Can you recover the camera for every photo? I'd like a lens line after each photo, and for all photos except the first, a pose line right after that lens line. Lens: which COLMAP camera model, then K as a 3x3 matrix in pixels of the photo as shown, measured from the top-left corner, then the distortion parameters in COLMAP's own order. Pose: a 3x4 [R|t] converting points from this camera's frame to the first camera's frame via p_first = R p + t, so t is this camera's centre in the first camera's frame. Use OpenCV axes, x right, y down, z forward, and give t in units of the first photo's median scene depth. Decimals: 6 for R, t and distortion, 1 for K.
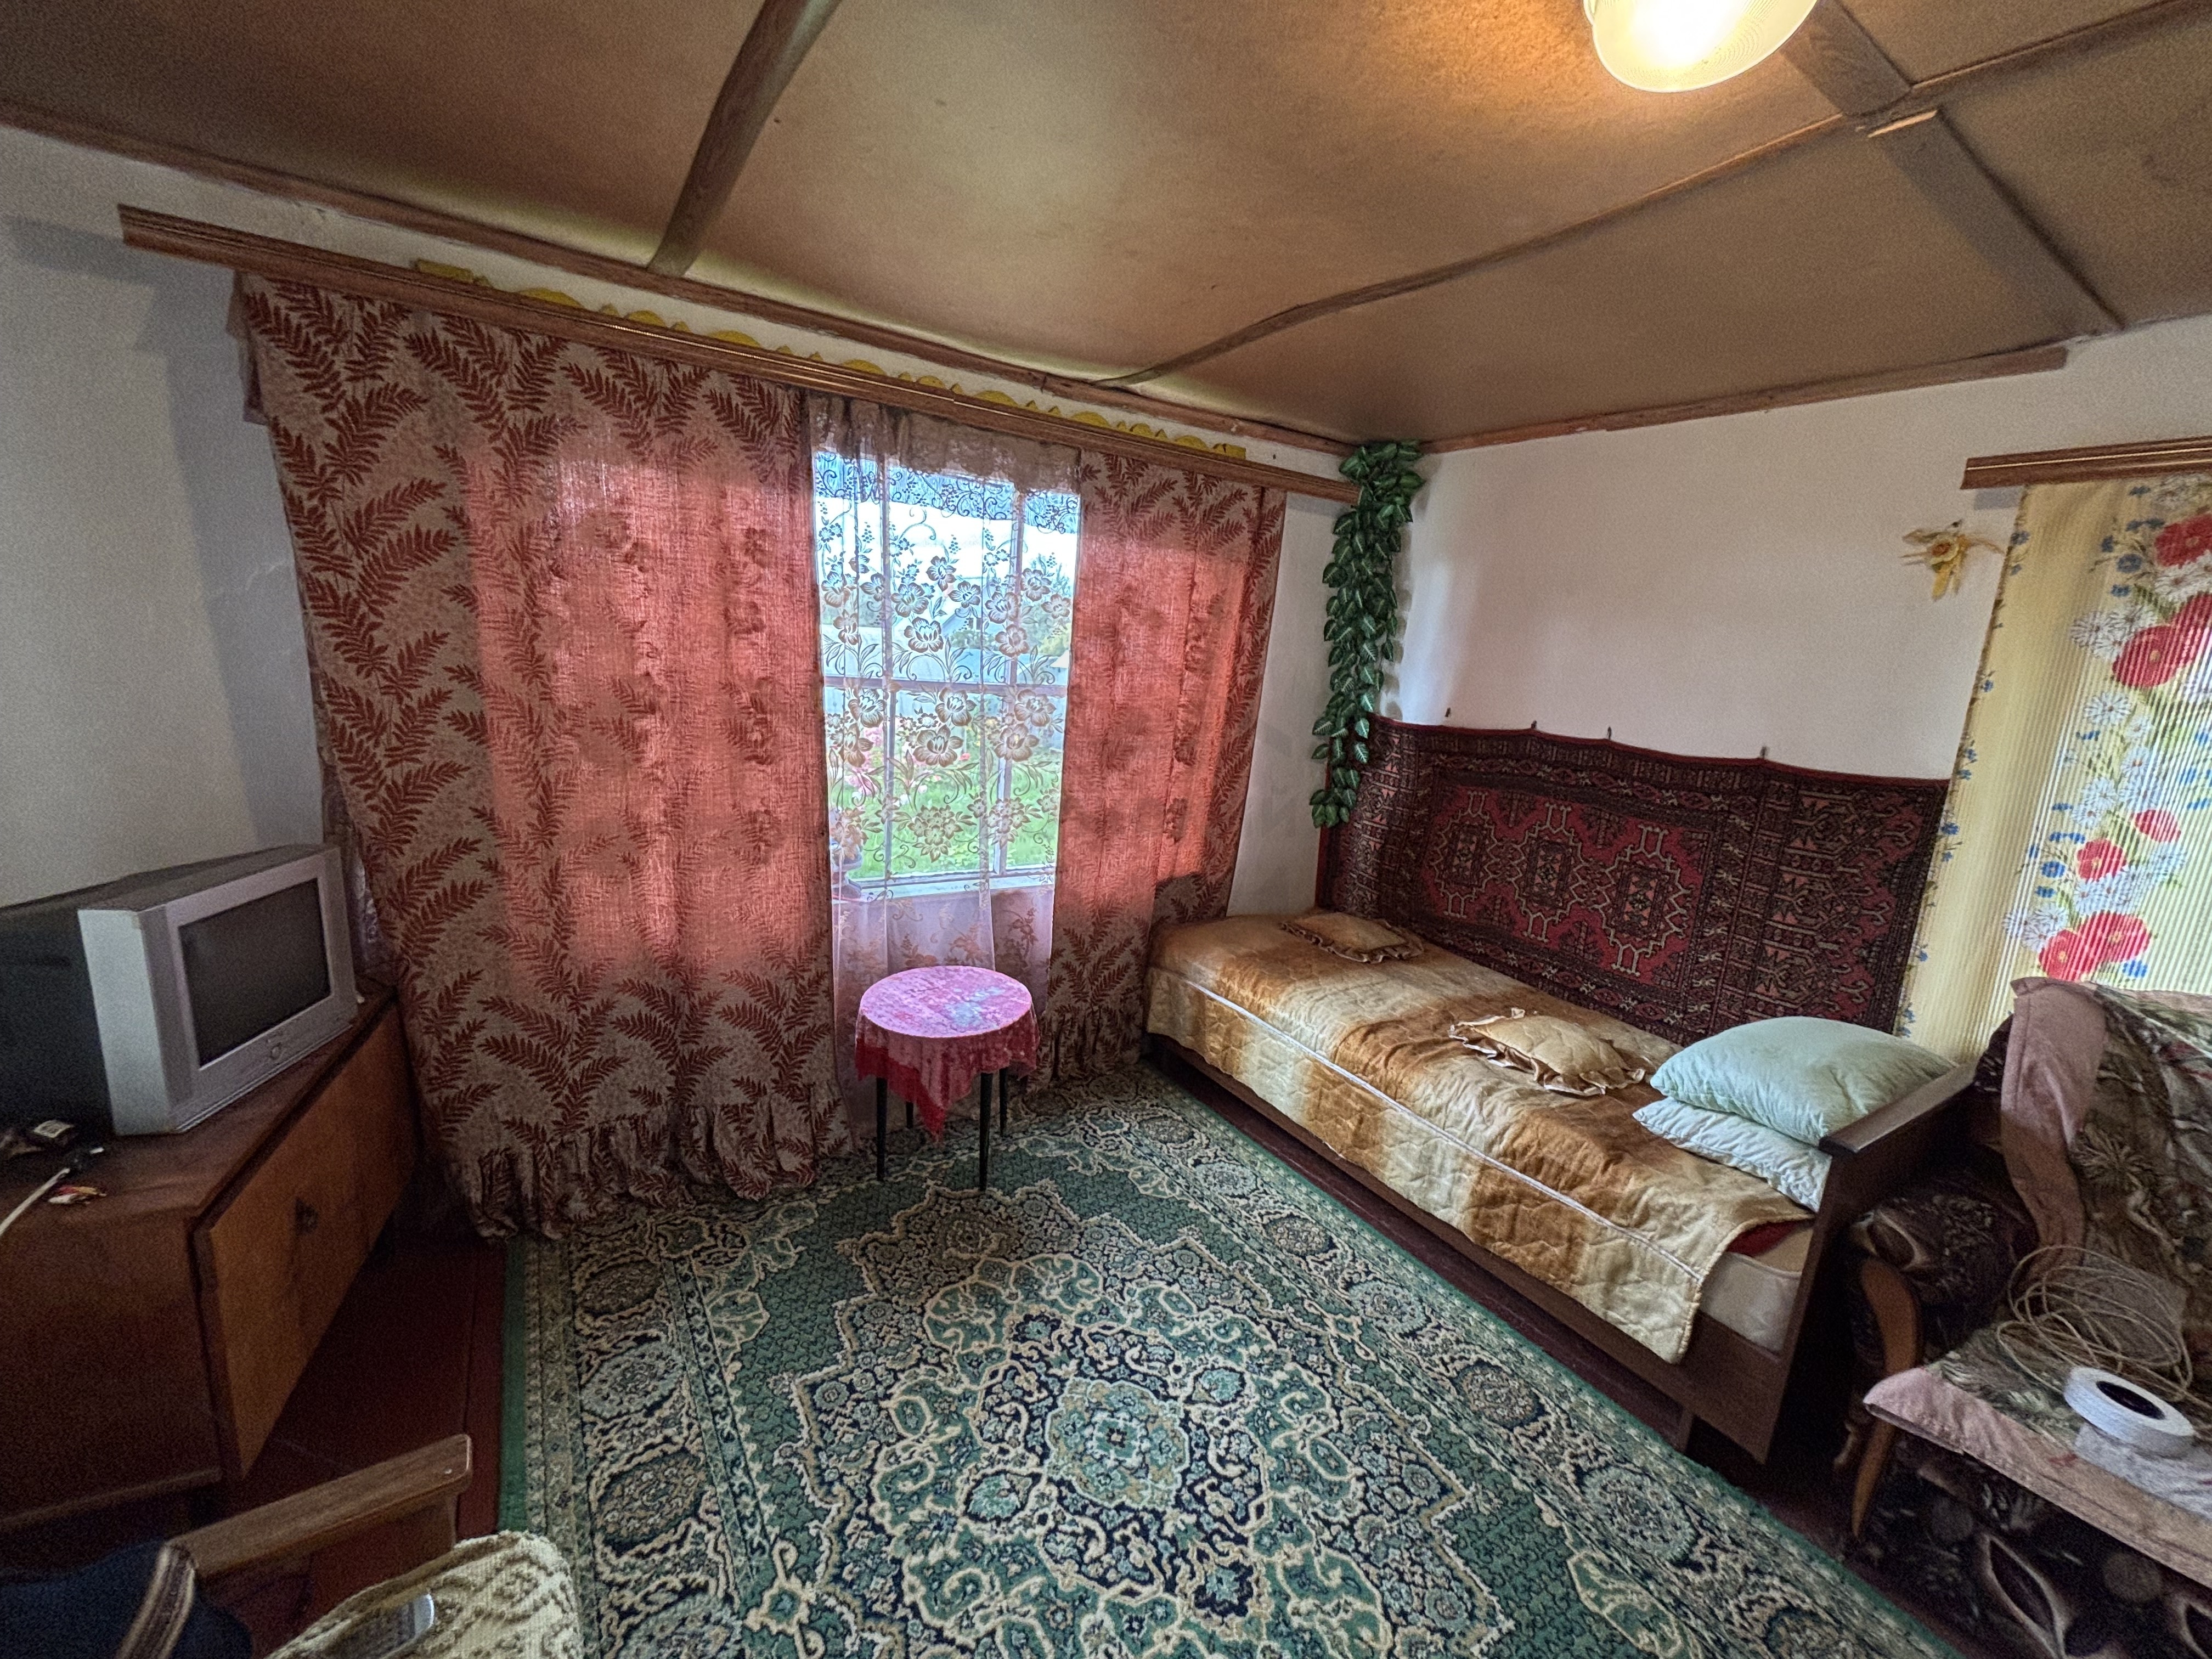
lens RADIAL K [[899.6, 0, 1106.4], [0, 899.6, 832.9], [0, 0, 1]] dist [0.015197, -0.003126]
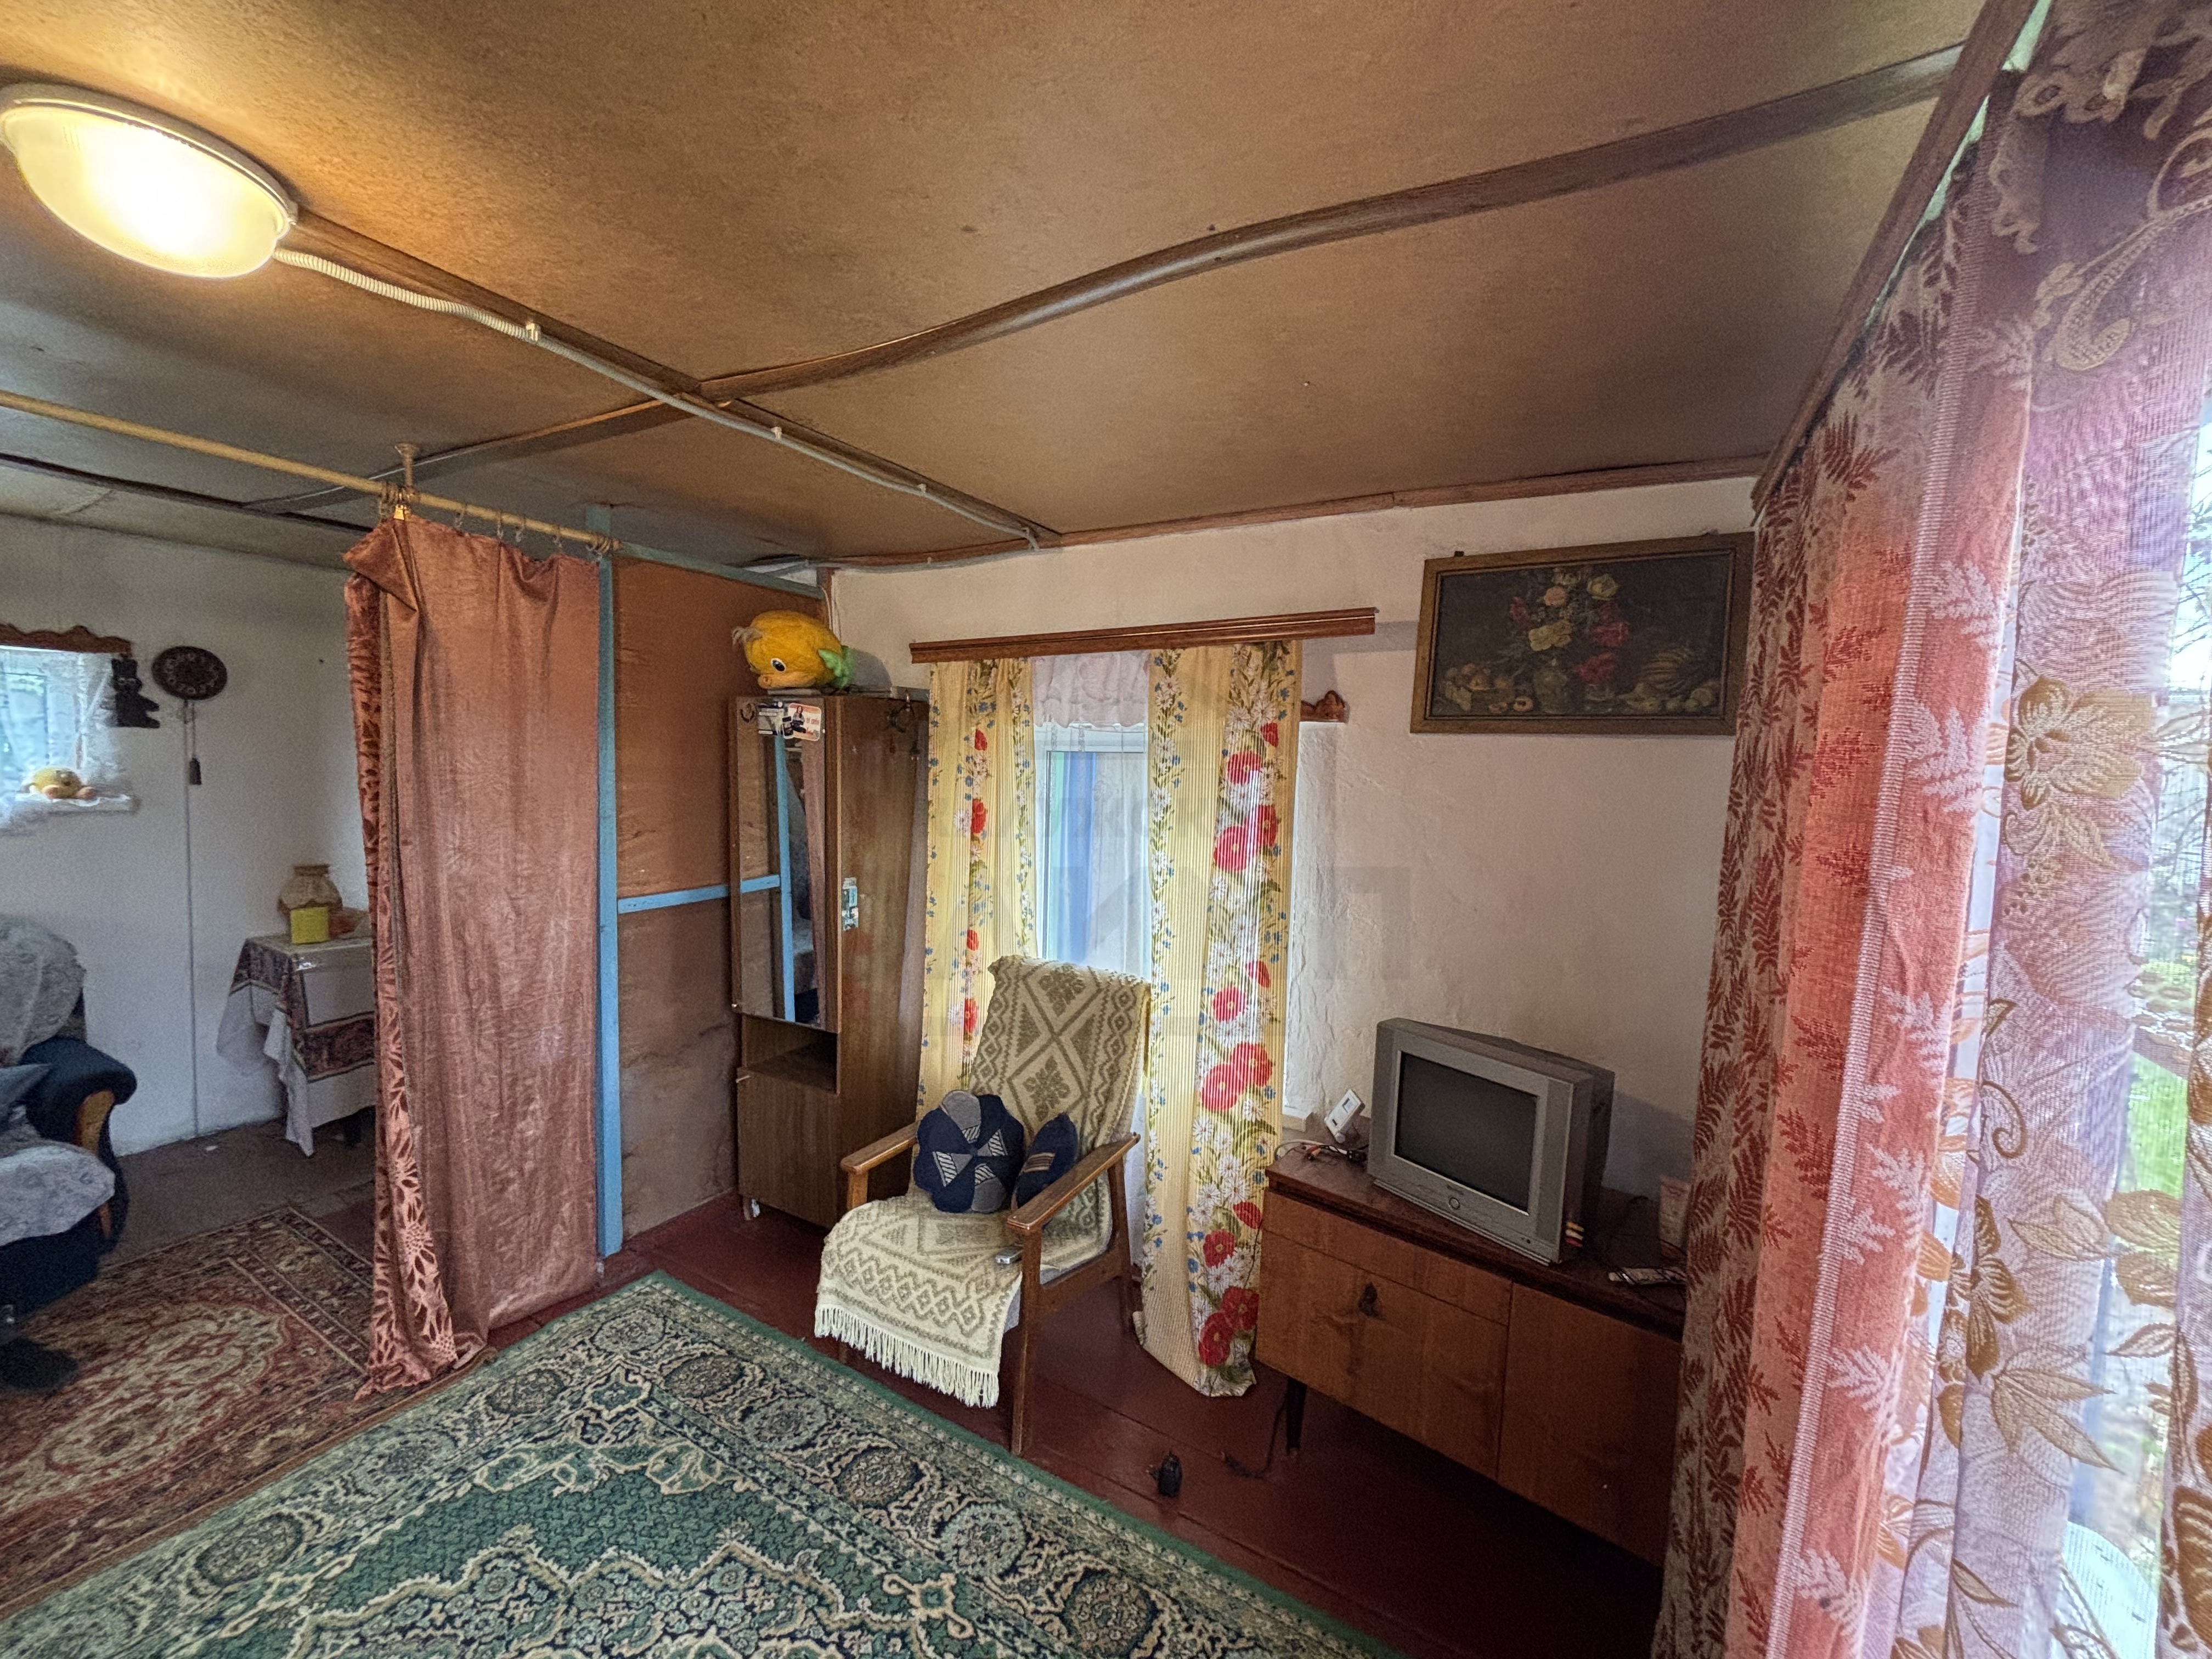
lens RADIAL K [[899.6, 0, 1106.4], [0, 899.6, 832.9], [0, 0, 1]] dist [0.015197, -0.003126]
pose [[-0.884613, -0.058436, -0.462649, 0.048378], [-0.179302, 0.958471, 0.221773, -0.345576], [0.430476, 0.279137, -0.858354, 1.458379]]
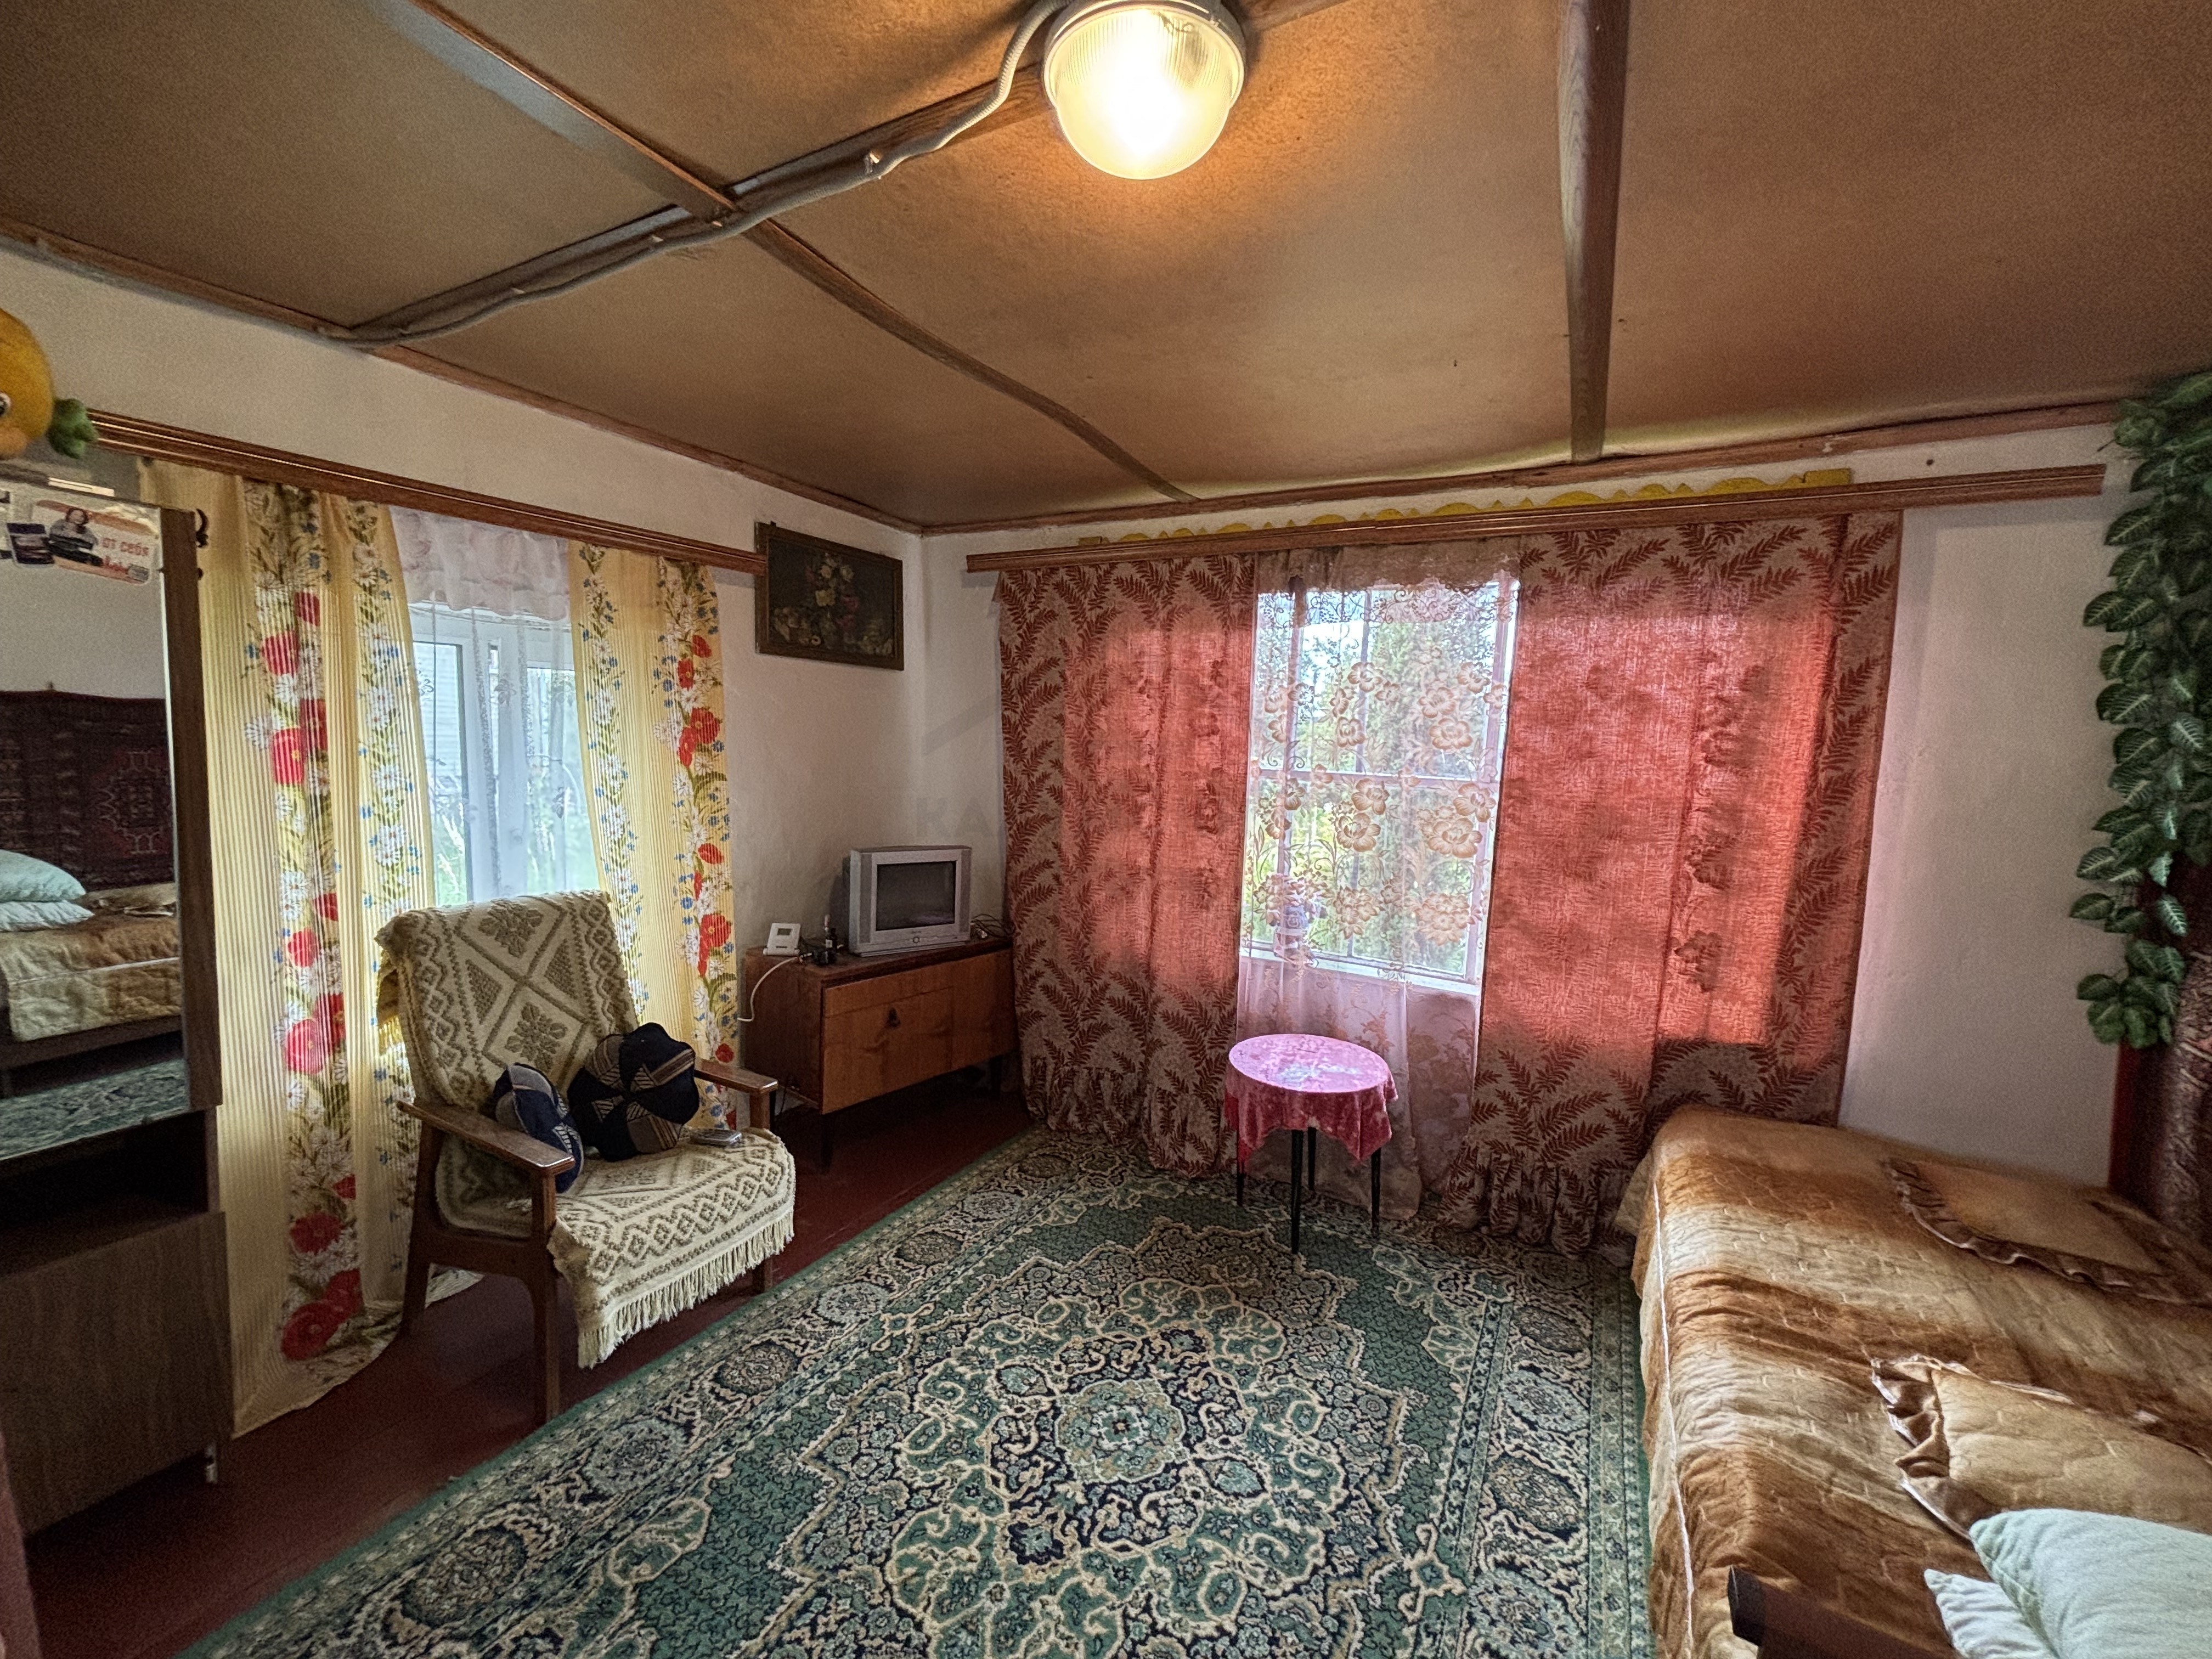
lens RADIAL K [[904.8, 0, 1106.0], [0, 904.8, 829.5], [0, 0, 1]] dist [0.015023, -0.004147]
pose [[0.468841, 0.041991, -0.882284, 0.915436], [-0.186295, 0.981101, -0.052302, 0.020759], [0.863413, 0.188886, 0.467803, 0.324944]]
